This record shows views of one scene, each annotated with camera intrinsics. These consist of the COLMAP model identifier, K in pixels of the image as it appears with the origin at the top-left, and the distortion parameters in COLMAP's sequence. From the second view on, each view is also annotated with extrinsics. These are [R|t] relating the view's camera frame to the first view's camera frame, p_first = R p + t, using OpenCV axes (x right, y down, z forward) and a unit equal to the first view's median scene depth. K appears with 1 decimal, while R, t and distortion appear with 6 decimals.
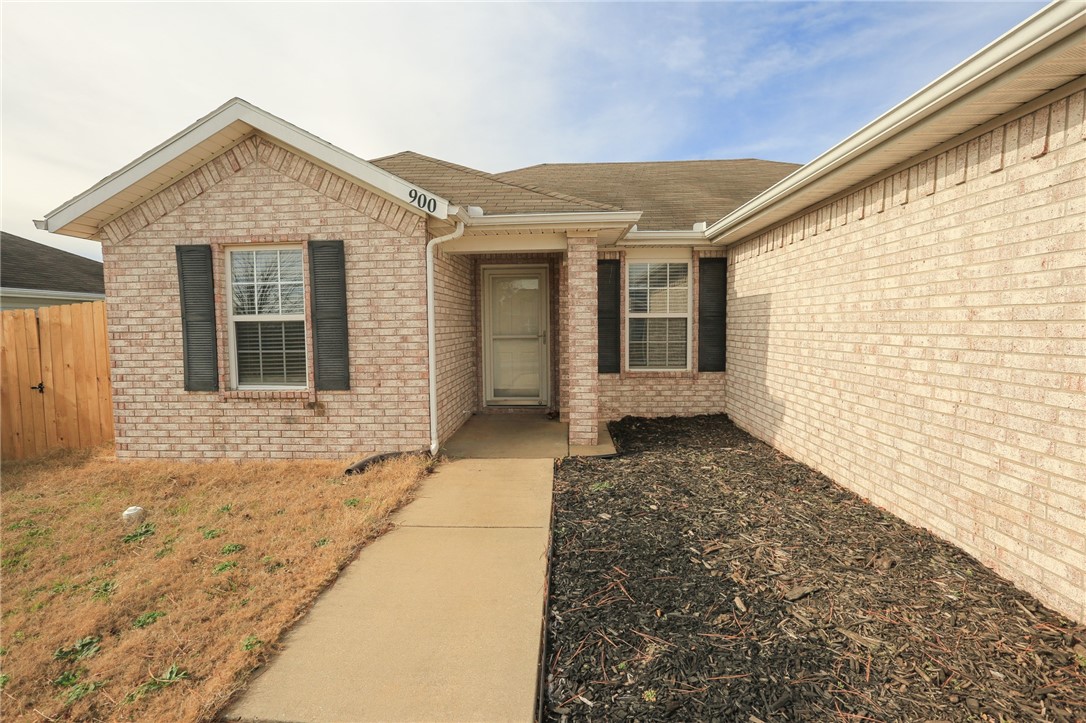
lens RADIAL K [[493.7, 0, 528.9], [0, 493.7, 353.5], [0, 0, 1]] dist [-0.012243, 0.000948]
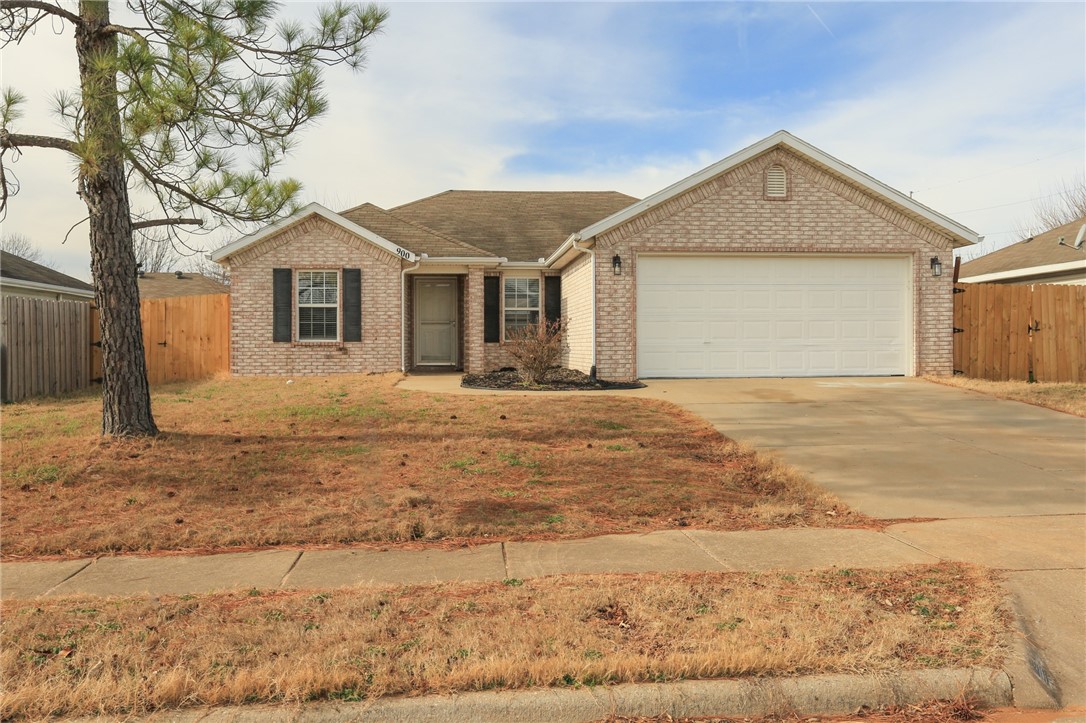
lens RADIAL K [[992.1, 0, 549.1], [0, 992.1, 353.7], [0, 0, 1]] dist [0.050812, -0.015221]
pose [[0.987590, 0.008669, 0.156812, -0.236076], [-0.000540, 0.998657, -0.051805, 0.330780], [-0.157050, 0.051078, 0.986269, -3.110162]]
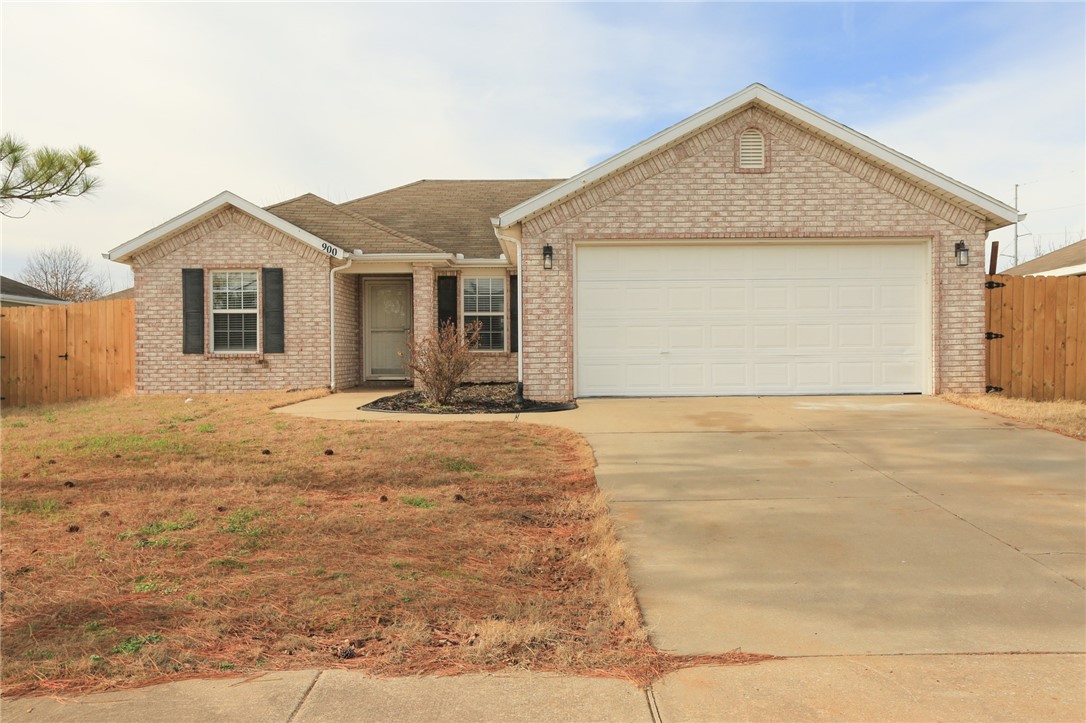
lens RADIAL K [[1018.3, 0, 536.4], [0, 1018.3, 363.4], [0, 0, 1]] dist [0.062545, 0.000000]
pose [[0.998183, 0.005638, 0.059998, 0.306265], [-0.002525, 0.998652, -0.051840, 0.291612], [-0.060209, 0.051595, 0.996851, -2.613291]]
